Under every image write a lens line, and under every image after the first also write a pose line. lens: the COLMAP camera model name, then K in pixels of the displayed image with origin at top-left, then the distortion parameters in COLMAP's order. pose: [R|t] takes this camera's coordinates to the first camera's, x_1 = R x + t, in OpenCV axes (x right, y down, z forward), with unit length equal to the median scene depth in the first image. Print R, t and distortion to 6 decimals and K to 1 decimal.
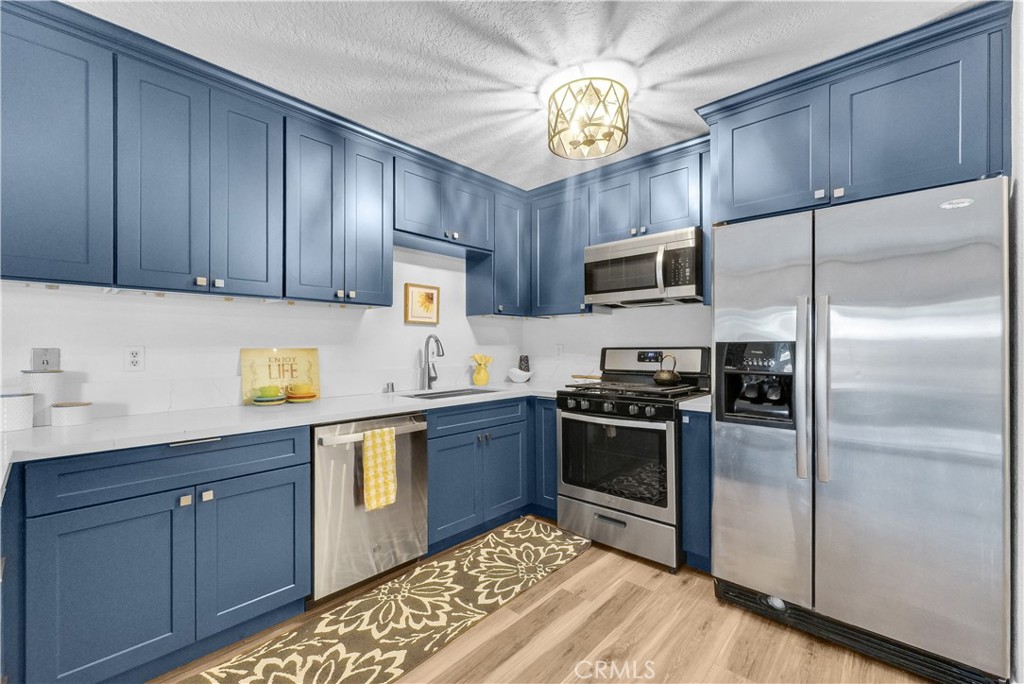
lens RADIAL K [[425.4, 0, 509.9], [0, 425.4, 345.9], [0, 0, 1]] dist [0.002104, 0.000079]
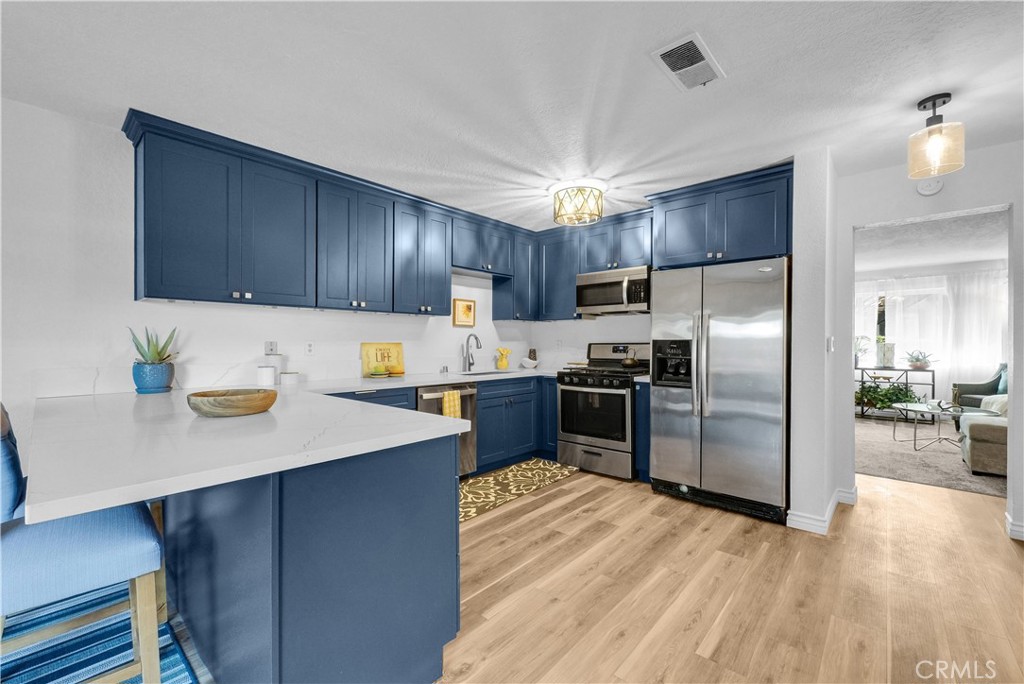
lens RADIAL K [[422.5, 0, 505.7], [0, 422.5, 344.9], [0, 0, 1]] dist [0.000932, 0.000202]
pose [[0.999990, 0.004416, 0.000206, -0.088024], [-0.004417, 0.999974, 0.005743, 0.004090], [-0.000181, -0.005744, 0.999983, -0.593167]]
